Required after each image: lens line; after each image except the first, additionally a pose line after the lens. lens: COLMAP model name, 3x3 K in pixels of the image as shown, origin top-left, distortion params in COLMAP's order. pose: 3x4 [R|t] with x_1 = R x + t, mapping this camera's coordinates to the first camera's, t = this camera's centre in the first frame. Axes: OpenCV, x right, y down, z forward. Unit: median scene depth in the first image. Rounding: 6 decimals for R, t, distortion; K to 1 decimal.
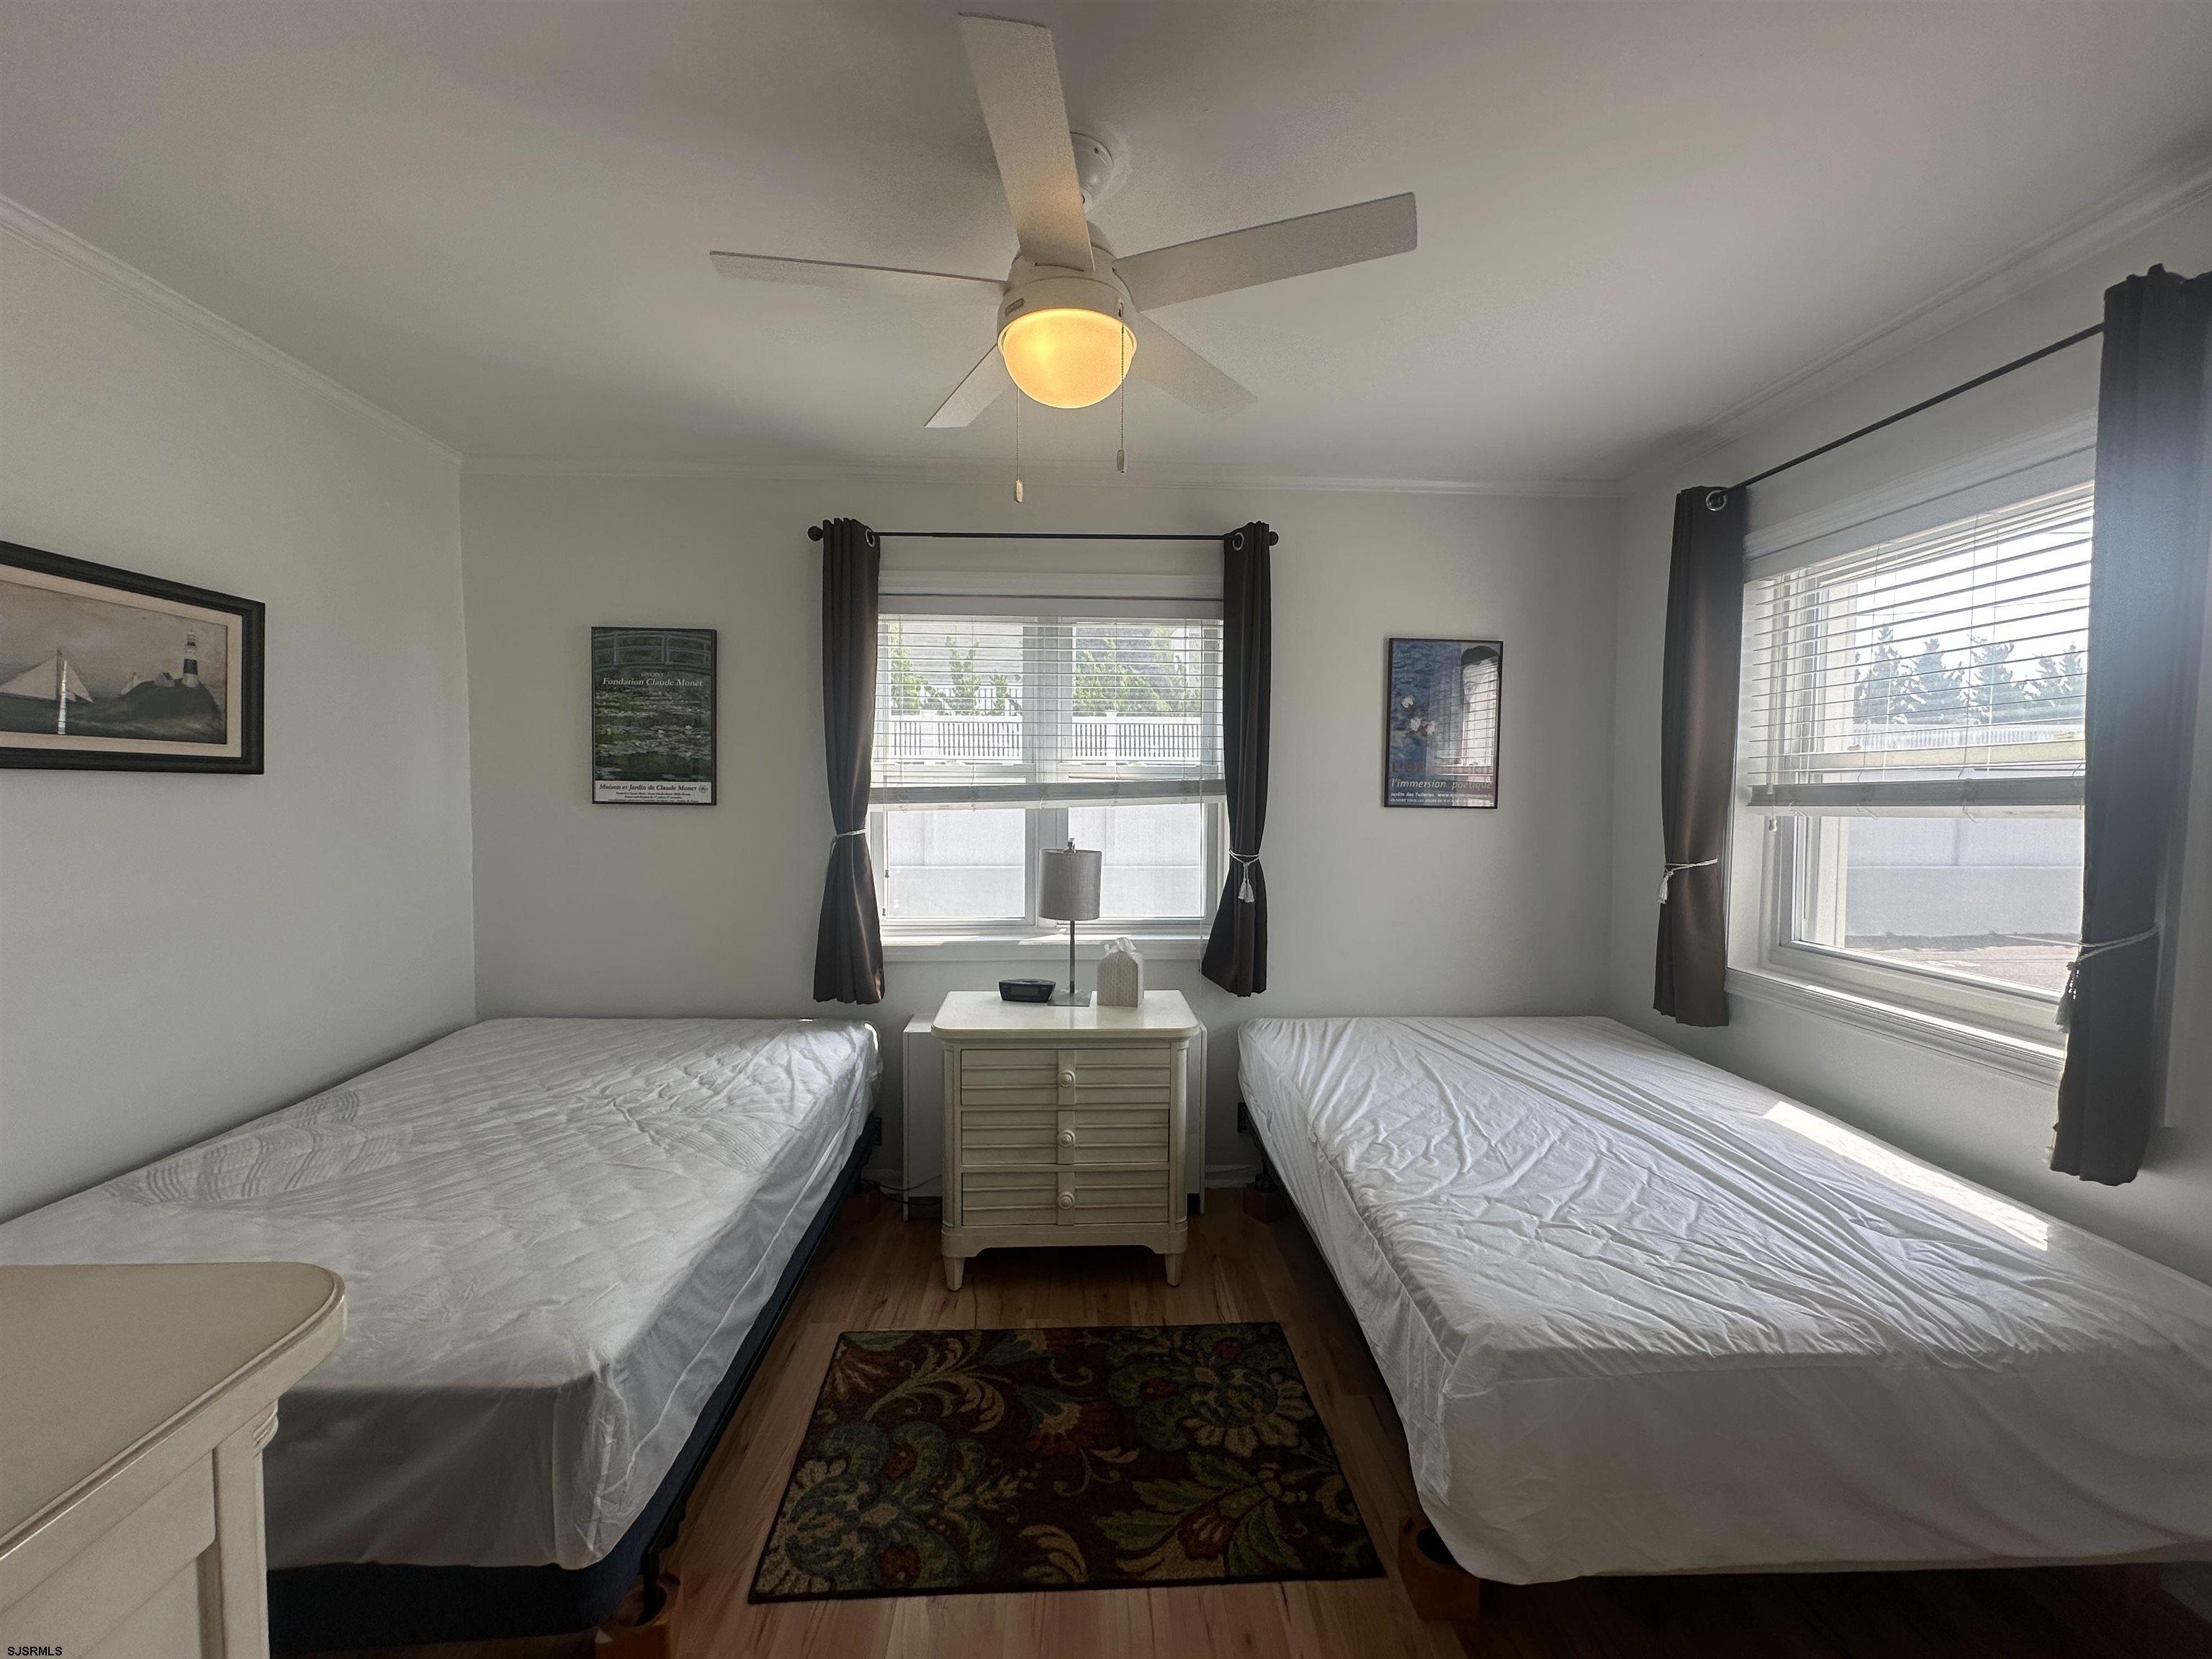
lens RADIAL K [[883.3, 0, 1098.8], [0, 883.3, 828.1], [0, 0, 1]] dist [-0.001217, 0.000097]
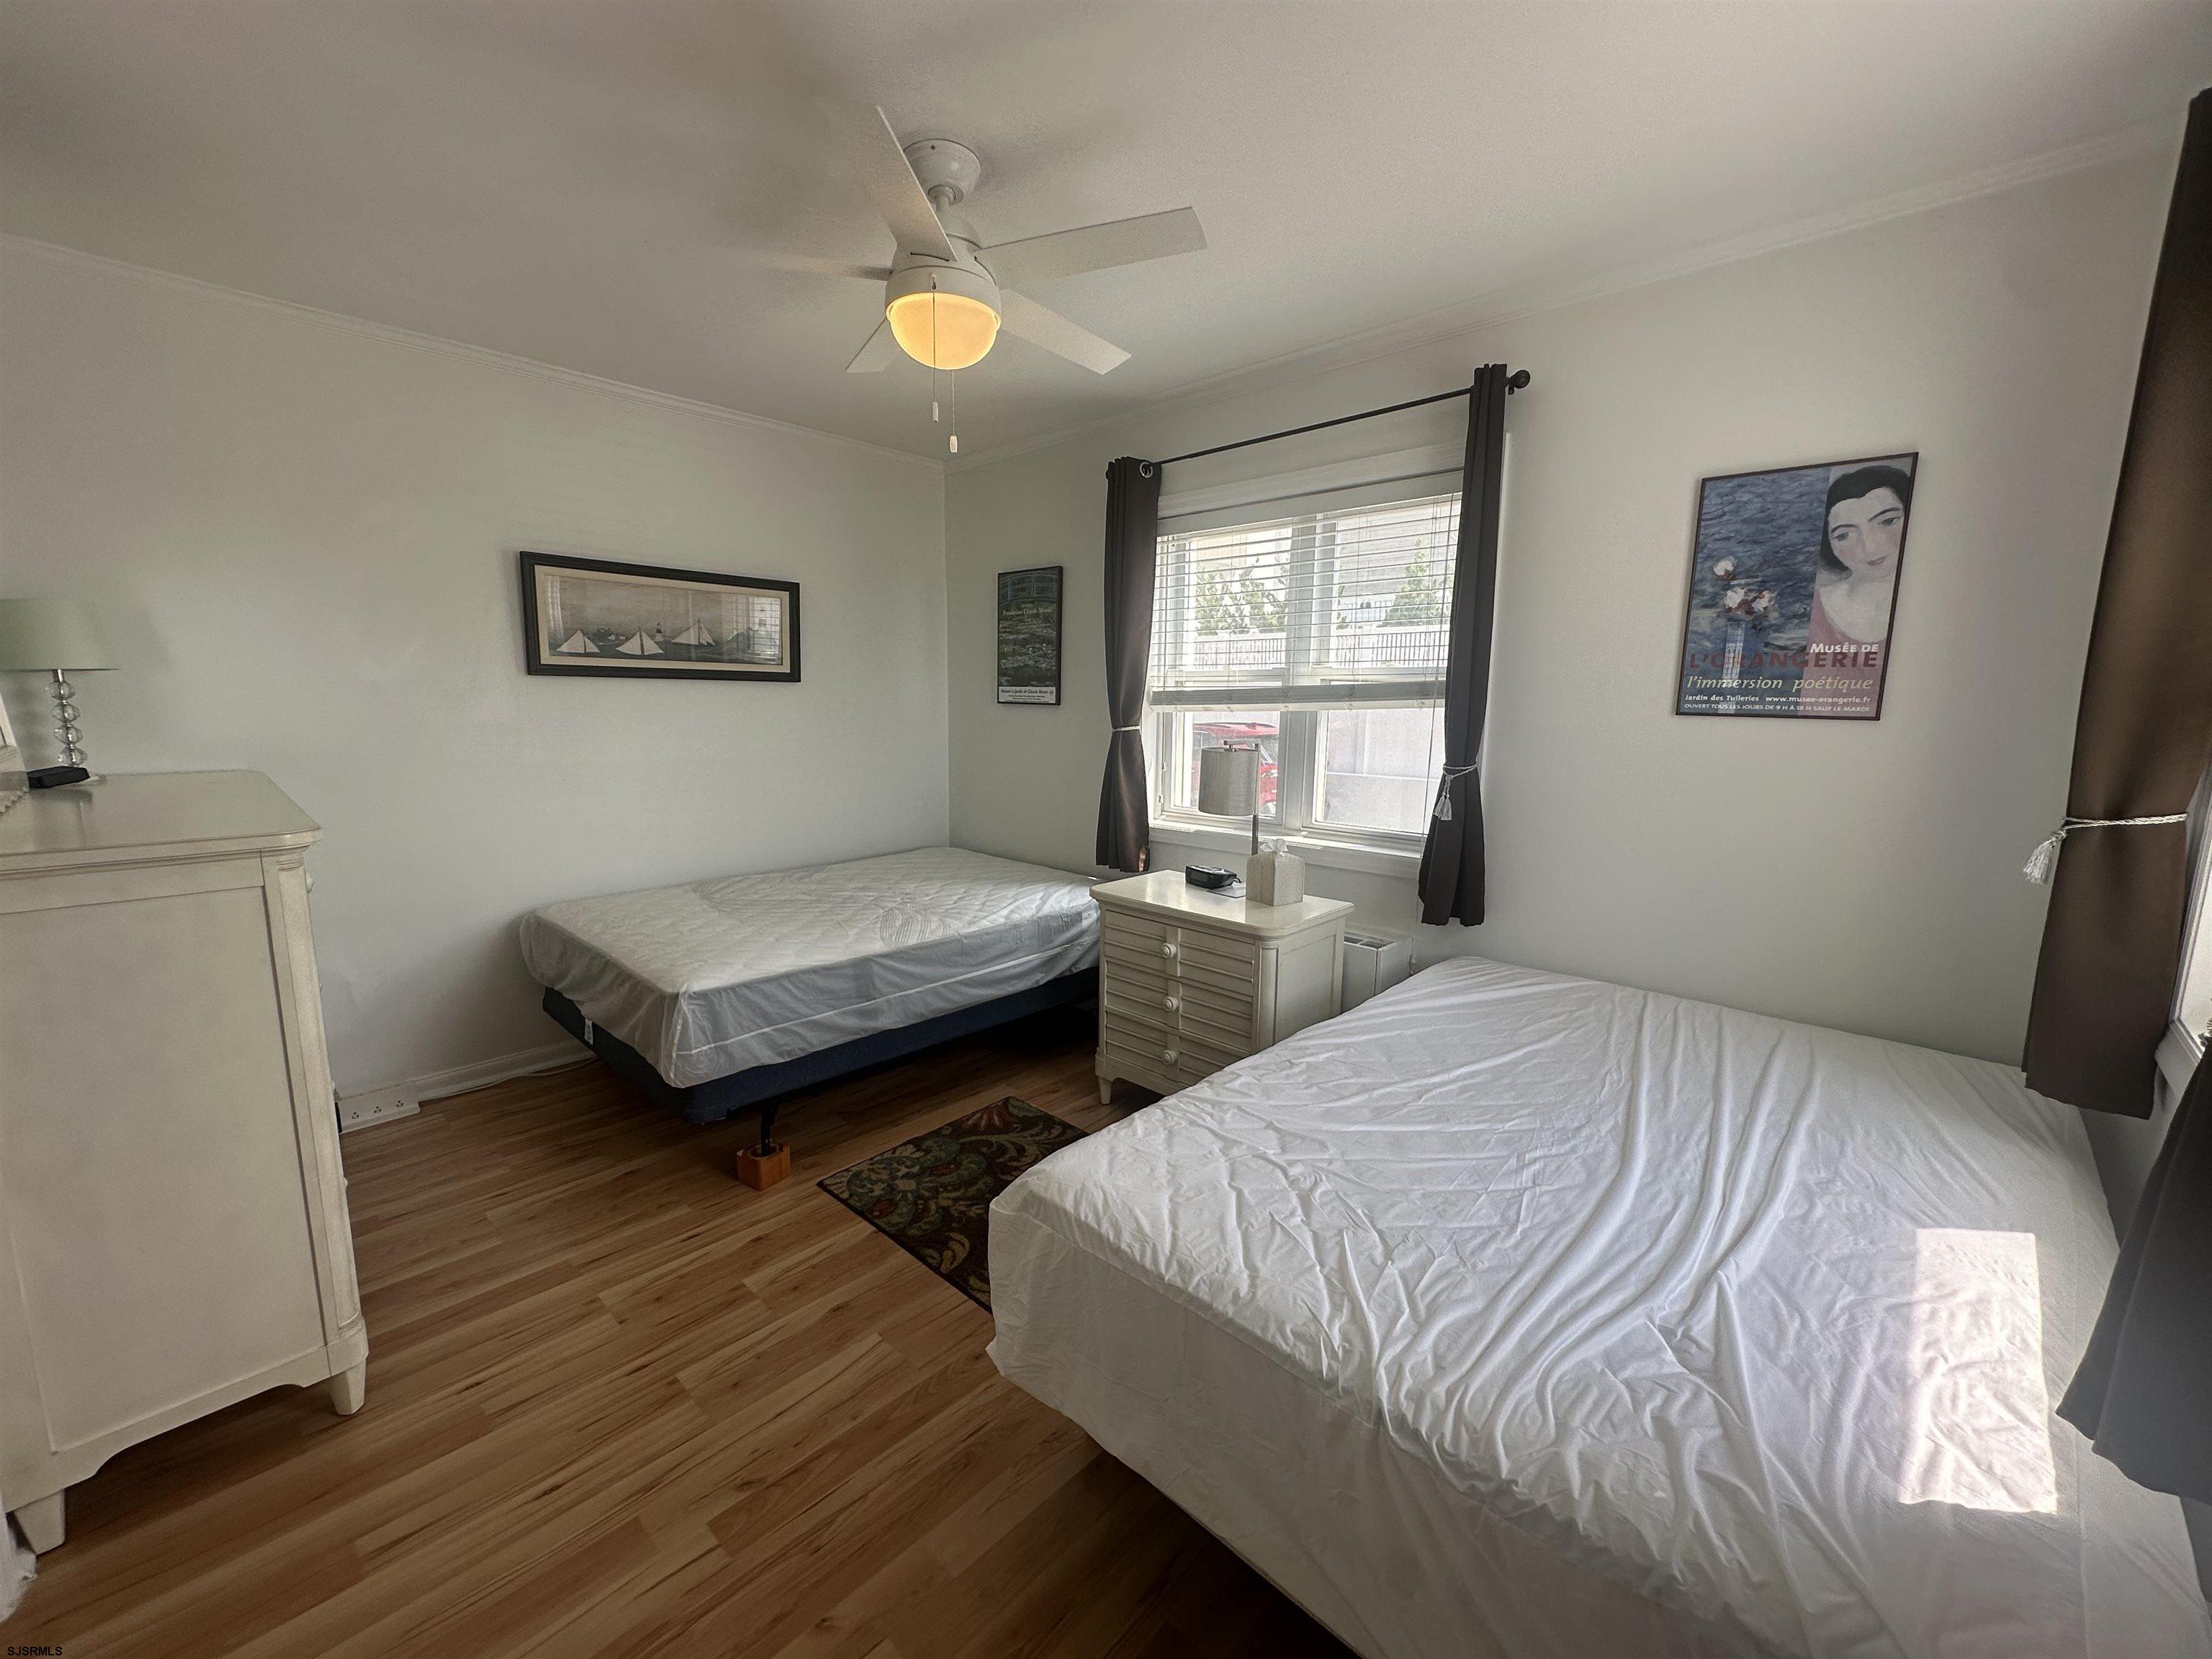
lens RADIAL K [[883.3, 0, 1096.8], [0, 883.3, 828.0], [0, 0, 1]] dist [-0.001217, 0.000097]
pose [[0.692407, 0.106906, -0.713543, 0.554240], [-0.038414, 0.993021, 0.111502, 0.006664], [0.720484, -0.049794, 0.691682, 0.139263]]
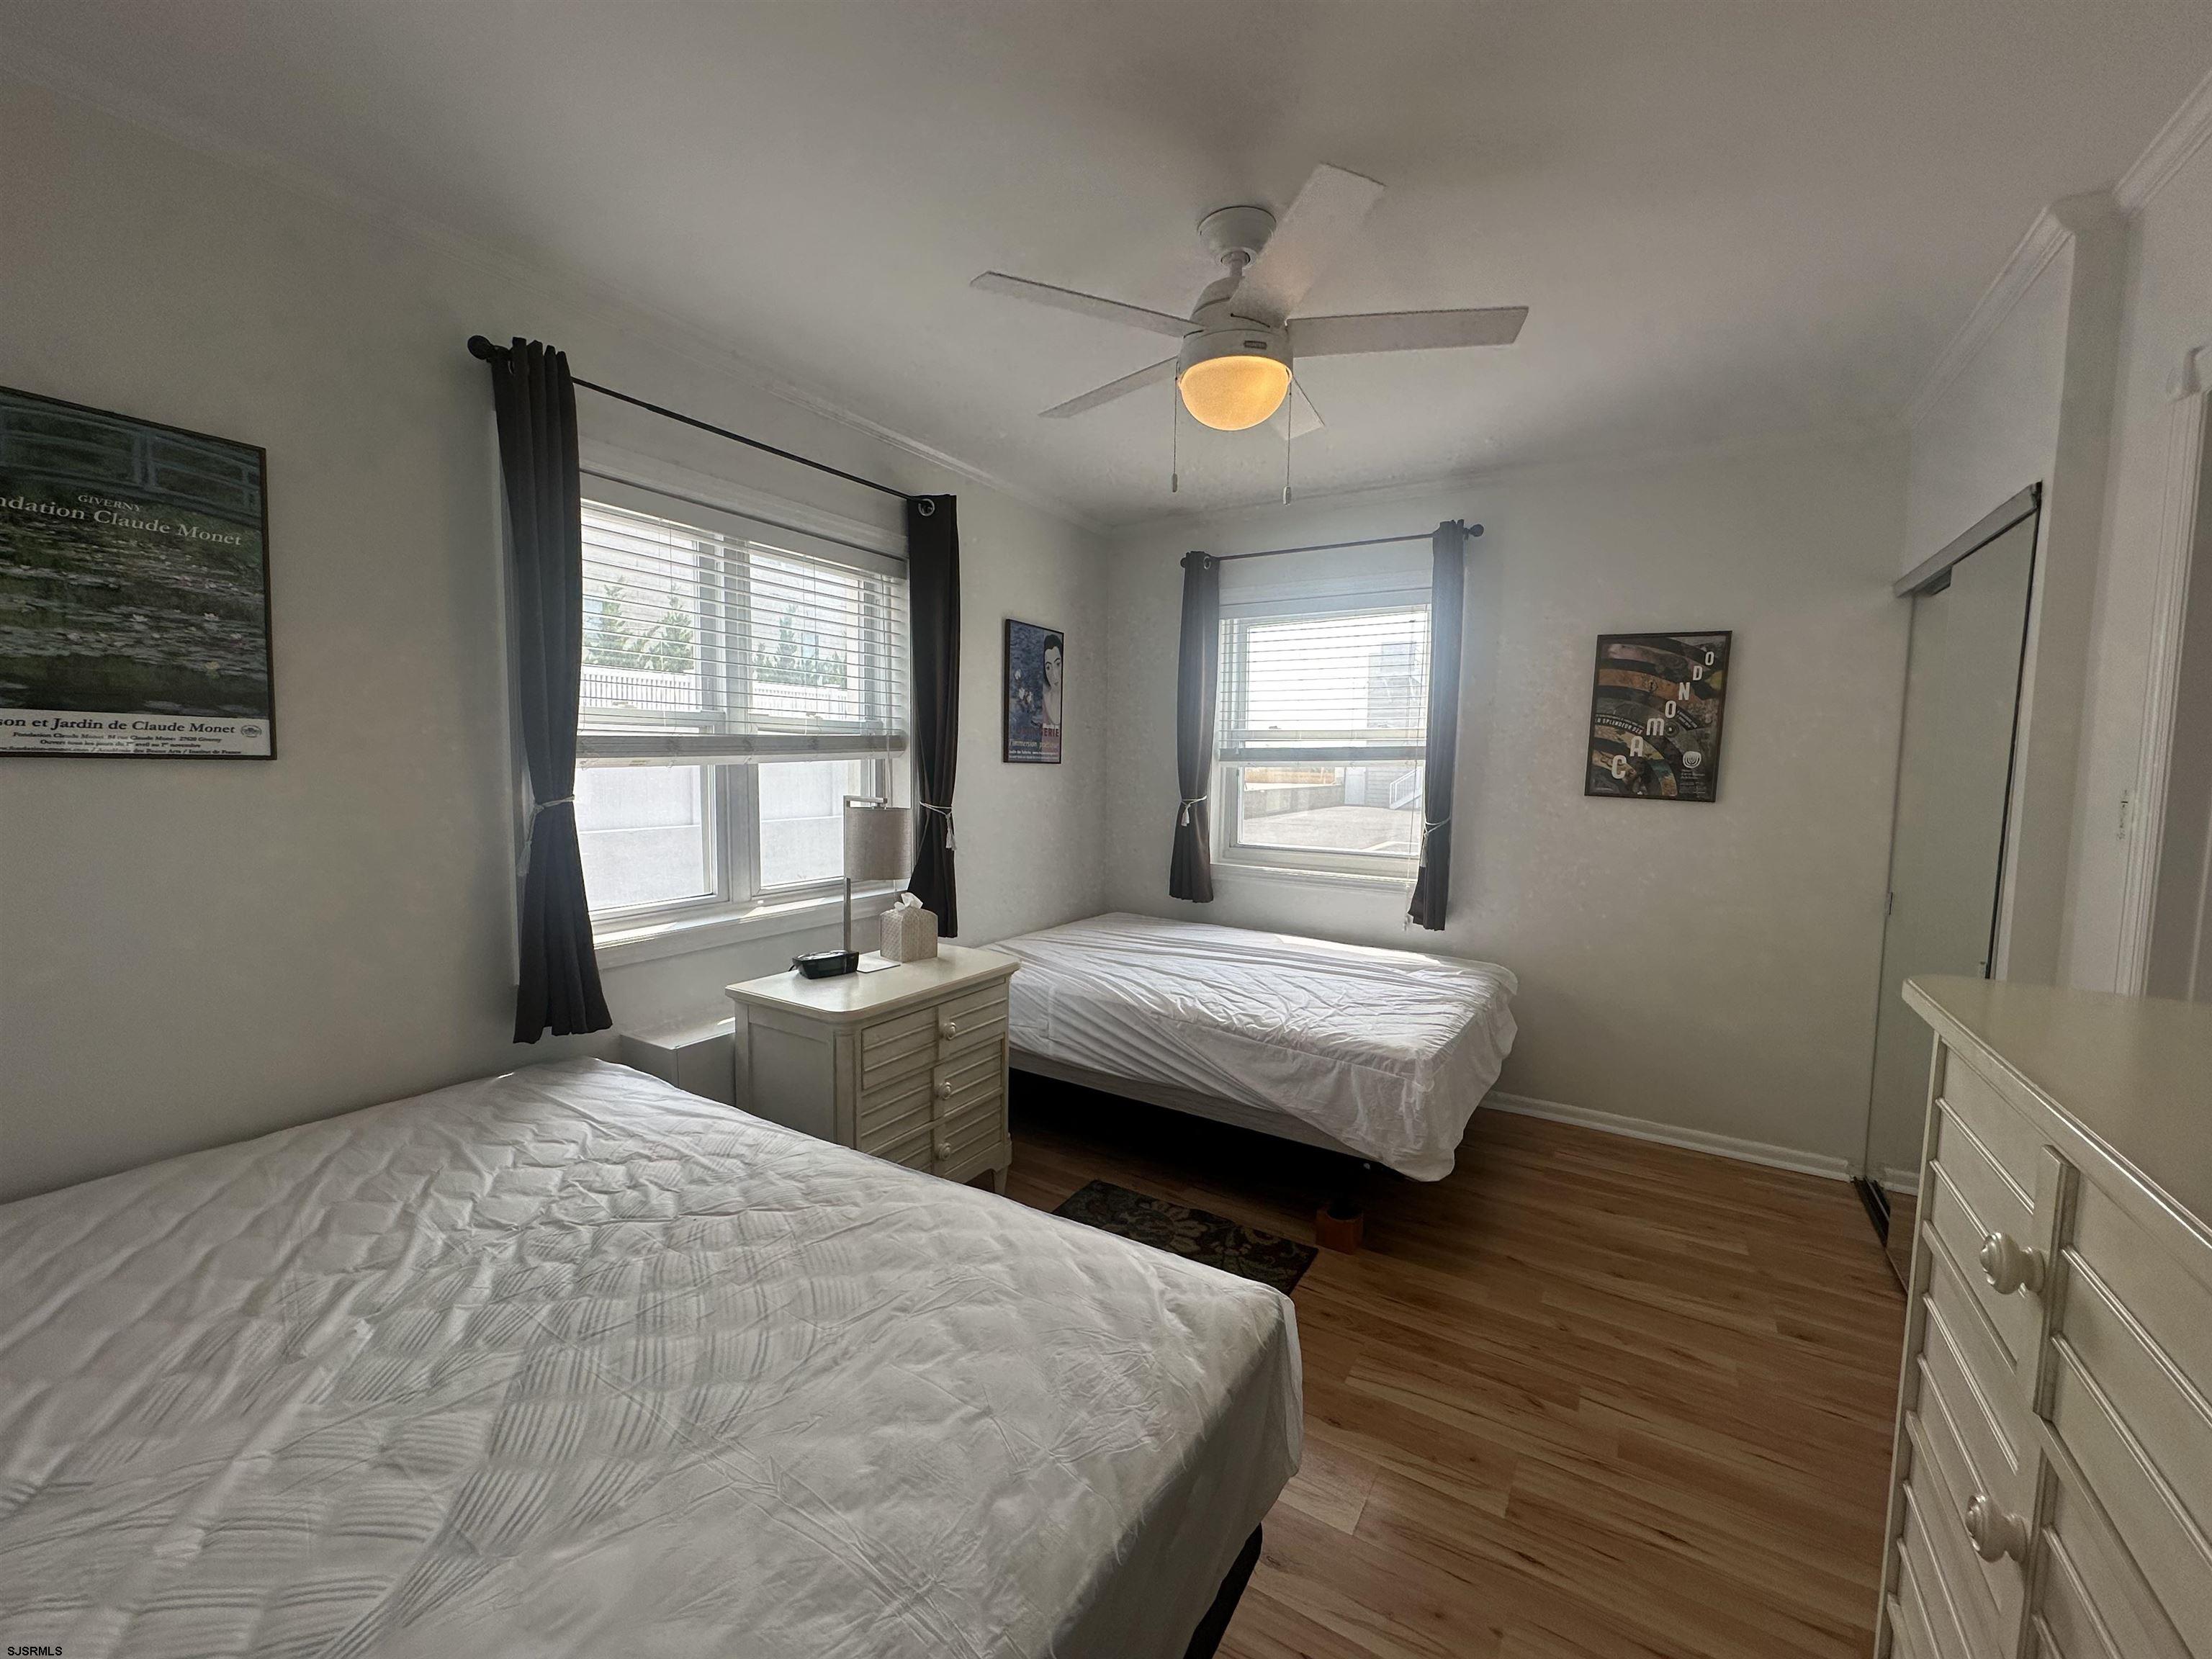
lens RADIAL K [[883.3, 0, 1097.1], [0, 883.3, 828.4], [0, 0, 1]] dist [-0.001217, 0.000097]
pose [[0.567278, -0.062250, 0.821171, -0.614144], [0.022813, 0.997944, 0.059890, -0.003575], [-0.823211, -0.015241, 0.567532, 0.237422]]
